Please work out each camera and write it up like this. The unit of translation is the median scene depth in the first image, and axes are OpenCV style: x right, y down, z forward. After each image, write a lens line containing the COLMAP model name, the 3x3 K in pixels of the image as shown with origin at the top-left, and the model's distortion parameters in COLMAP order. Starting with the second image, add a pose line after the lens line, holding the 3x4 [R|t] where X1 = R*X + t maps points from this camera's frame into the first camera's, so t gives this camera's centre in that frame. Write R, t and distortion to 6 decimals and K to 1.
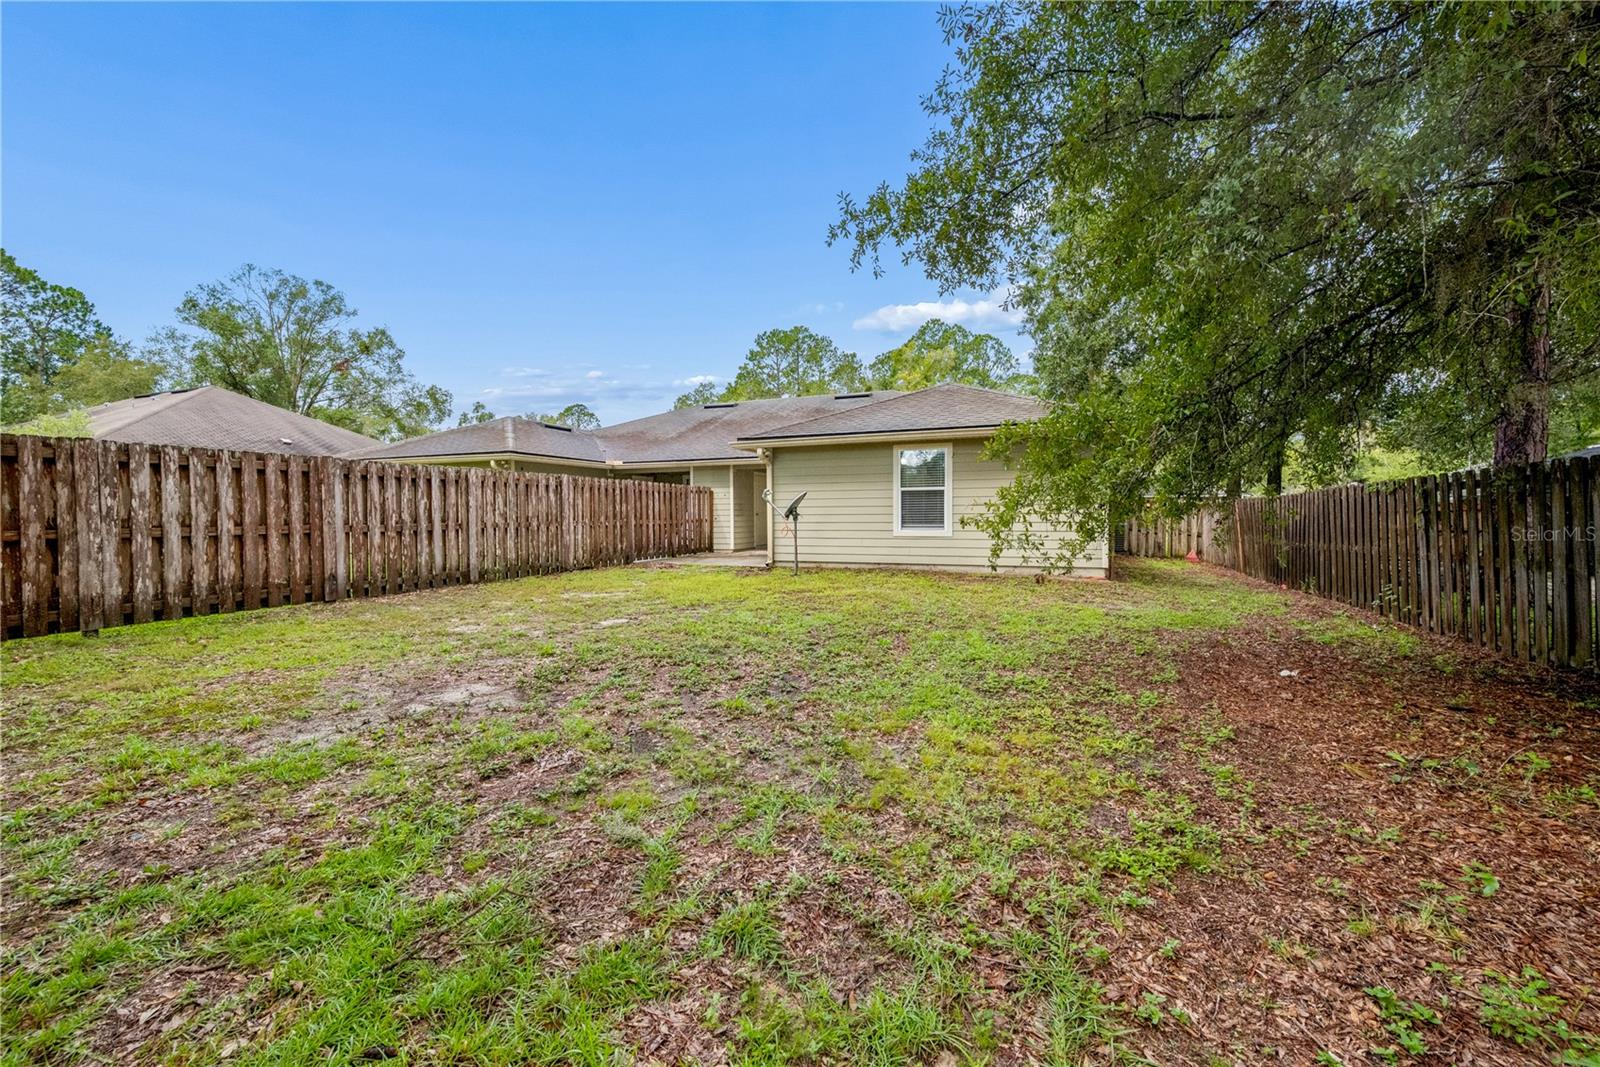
lens RADIAL K [[662.9, 0, 796.7], [0, 662.9, 527.2], [0, 0, 1]] dist [-0.002138, -0.000326]
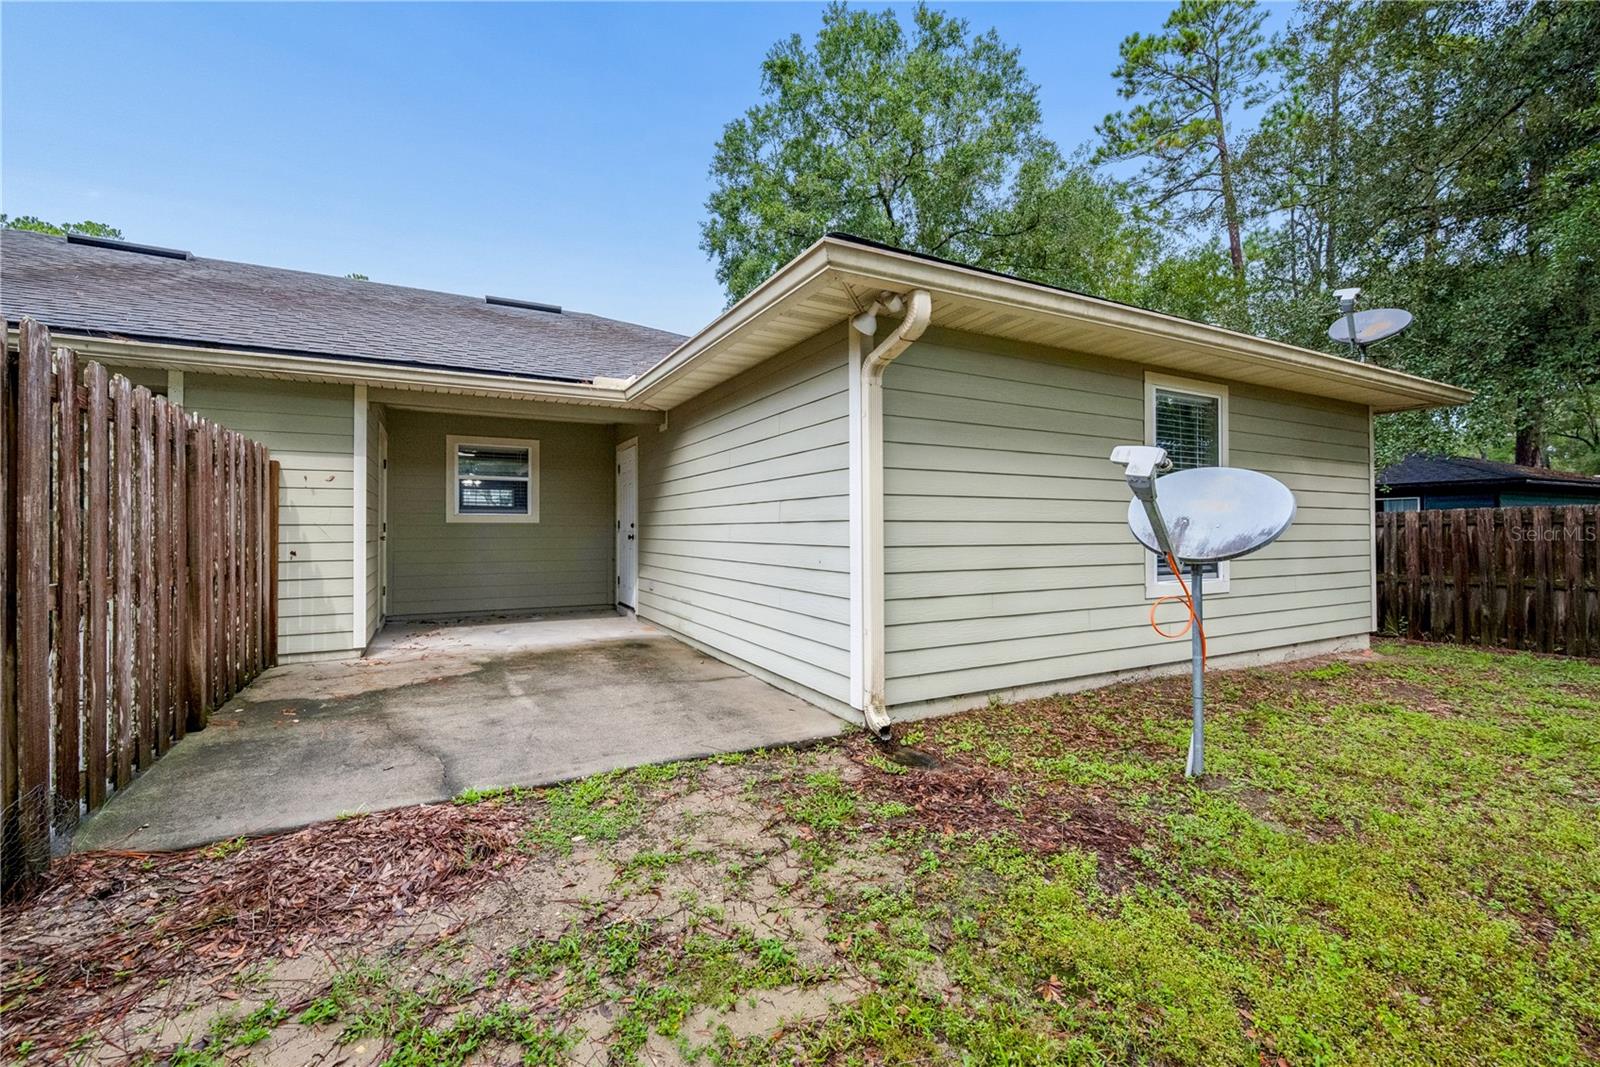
lens RADIAL K [[662.9, 0, 796.7], [0, 662.9, 527.2], [0, 0, 1]] dist [-0.002138, -0.000326]
pose [[0.647587, 0.009787, 0.761929, -0.298718], [0.010730, 0.999701, -0.021961, -0.022908], [-0.761916, 0.022397, 0.647288, 0.913154]]
